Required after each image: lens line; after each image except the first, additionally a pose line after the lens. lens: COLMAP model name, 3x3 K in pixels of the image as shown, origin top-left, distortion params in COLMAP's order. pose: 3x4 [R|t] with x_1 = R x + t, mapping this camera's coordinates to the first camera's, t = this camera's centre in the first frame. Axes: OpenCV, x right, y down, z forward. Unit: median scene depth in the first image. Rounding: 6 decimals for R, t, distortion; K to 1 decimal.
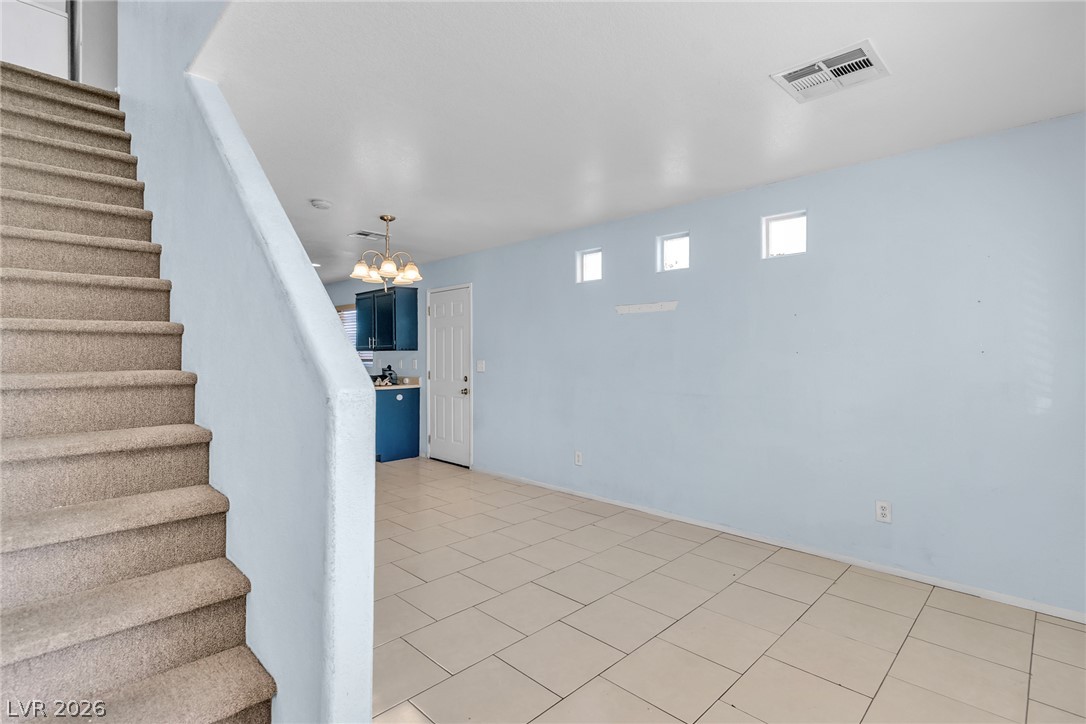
lens RADIAL K [[505.8, 0, 546.8], [0, 505.8, 353.7], [0, 0, 1]] dist [0.004667, -0.000164]
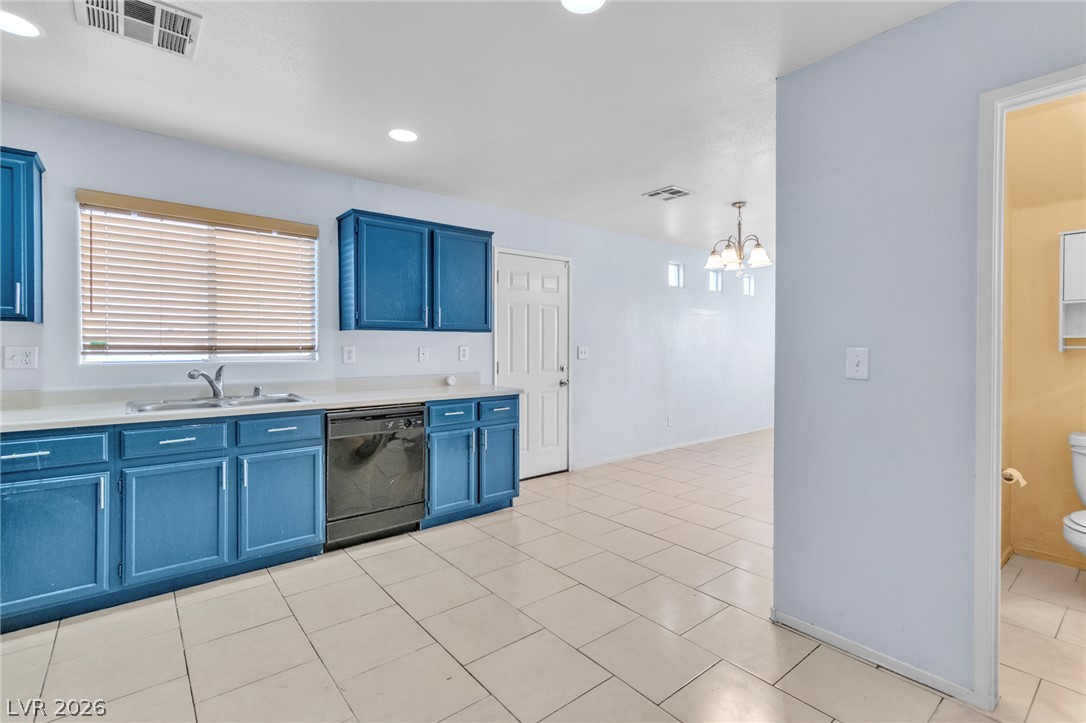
lens RADIAL K [[505.8, 0, 552.2], [0, 505.8, 347.5], [0, 0, 1]] dist [0.004667, -0.000164]
pose [[0.118201, -0.004948, 0.992977, -0.941560], [-0.003151, 0.999981, 0.005358, 0.009361], [-0.992985, -0.003762, 0.118183, 0.853224]]
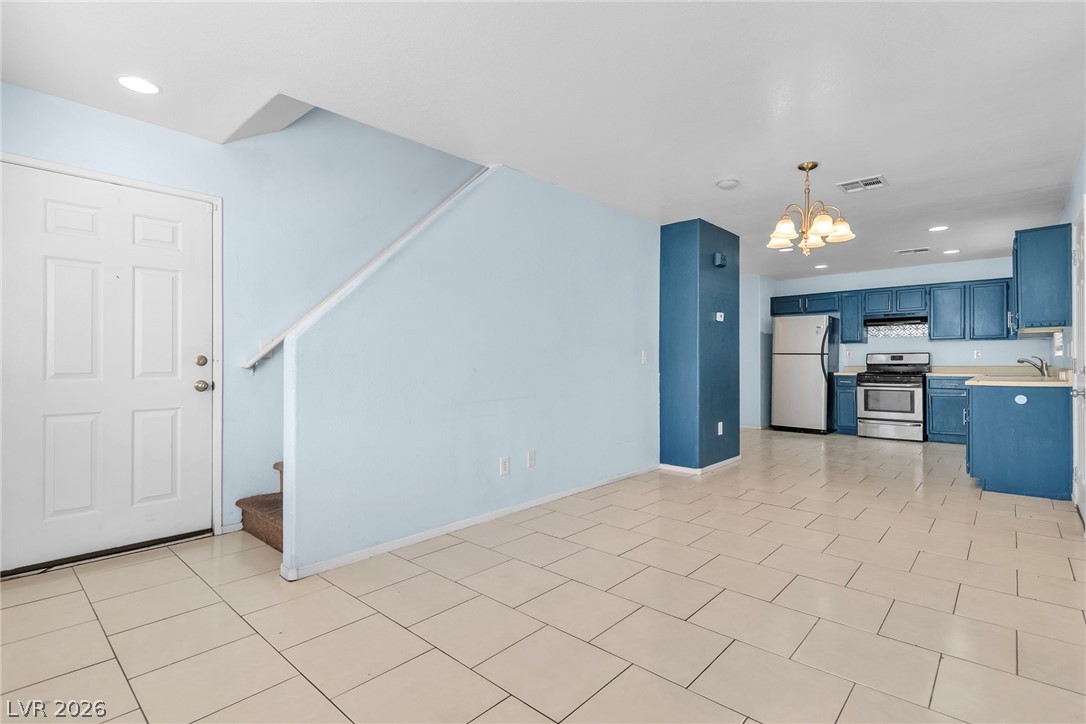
lens RADIAL K [[505.8, 0, 552.3], [0, 505.8, 361.5], [0, 0, 1]] dist [0.004667, -0.000164]
pose [[0.017212, -0.000557, -0.999852, 0.351741], [0.003006, 0.999995, -0.000506, 0.036020], [0.999847, -0.002997, 0.017214, 0.385524]]
